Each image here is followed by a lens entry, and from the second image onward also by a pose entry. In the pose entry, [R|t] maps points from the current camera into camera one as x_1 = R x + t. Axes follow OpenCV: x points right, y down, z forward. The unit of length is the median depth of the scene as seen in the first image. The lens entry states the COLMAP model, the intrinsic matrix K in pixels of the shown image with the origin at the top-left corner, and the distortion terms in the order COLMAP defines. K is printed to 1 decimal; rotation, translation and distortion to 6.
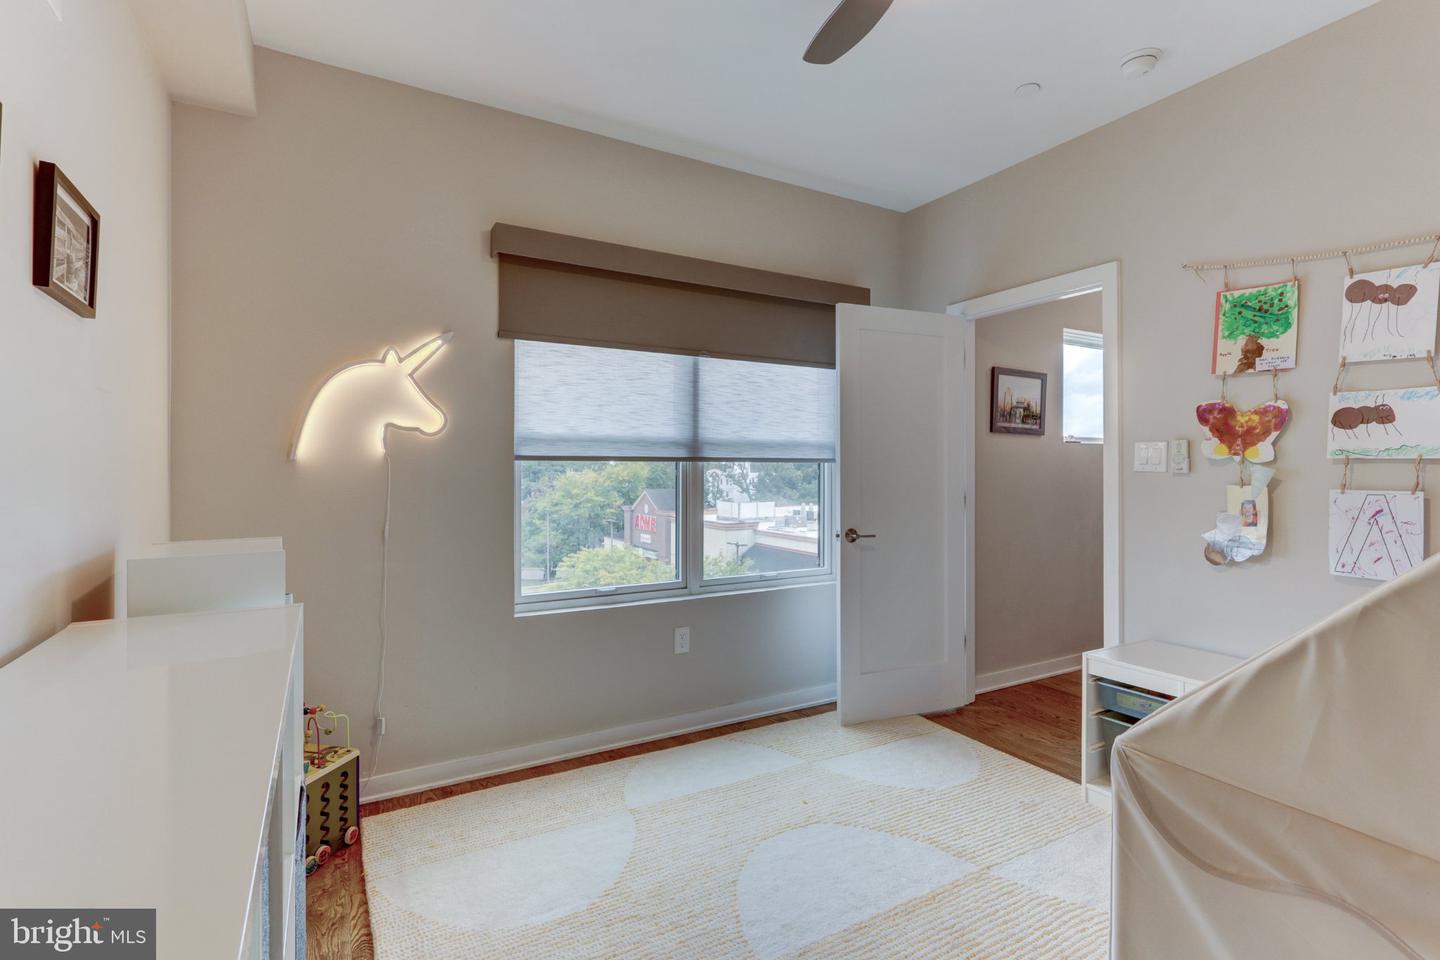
lens RADIAL K [[673.1, 0, 712.3], [0, 673.1, 476.8], [0, 0, 1]] dist [0.001055, 0.002972]
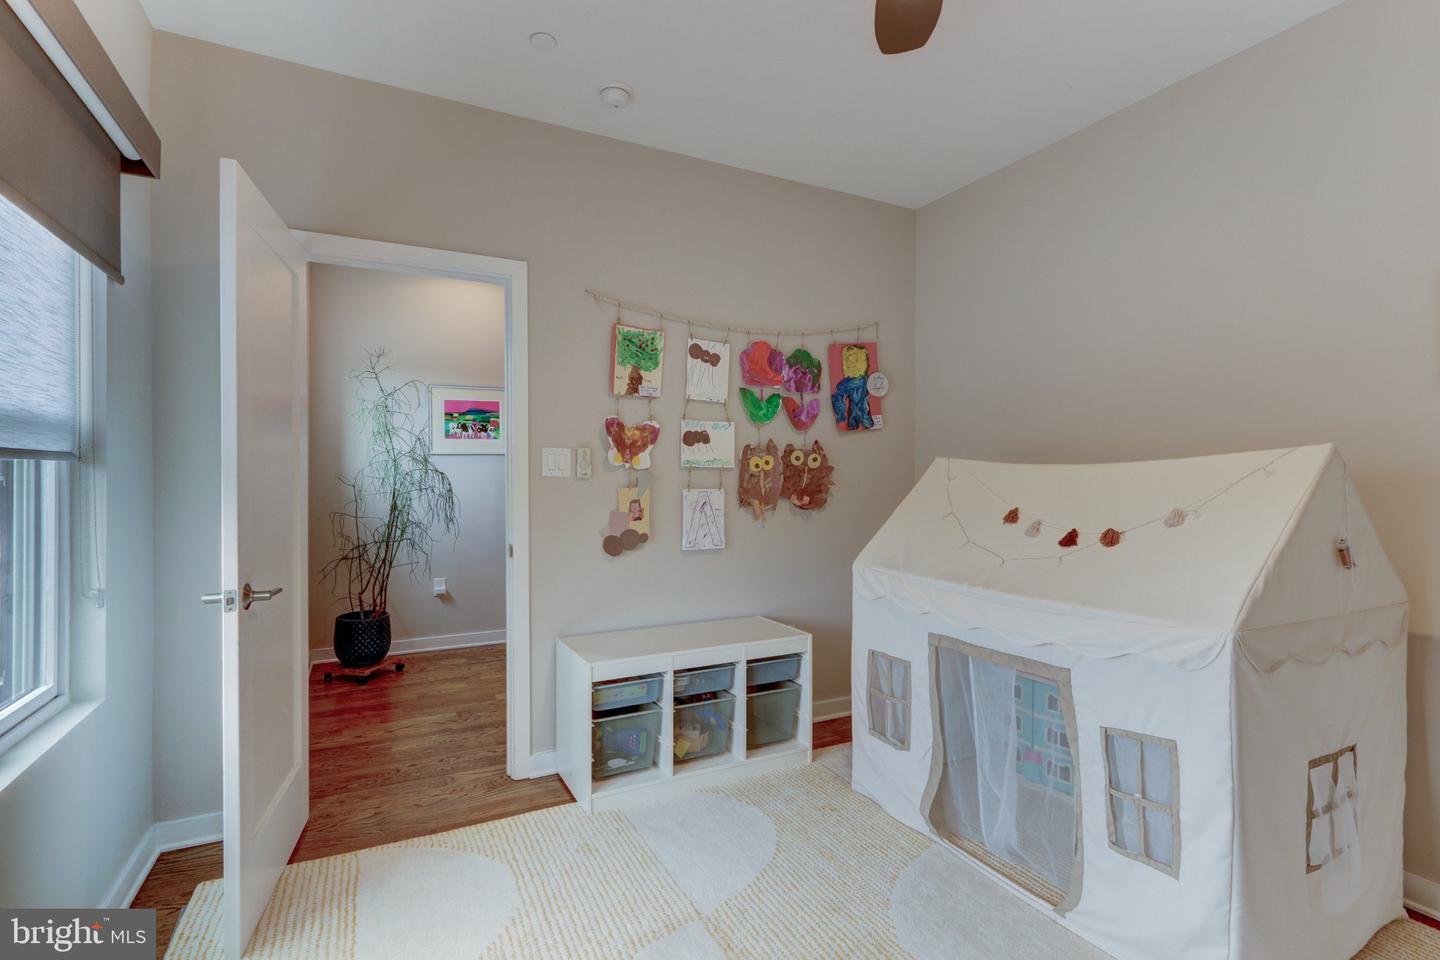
lens RADIAL K [[673.1, 0, 713.3], [0, 673.1, 474.3], [0, 0, 1]] dist [0.001055, 0.002972]
pose [[0.055568, -0.002785, 0.998451, -0.427121], [0.010777, 0.999940, 0.002190, -0.012666], [-0.998397, 0.010639, 0.055595, 0.793765]]
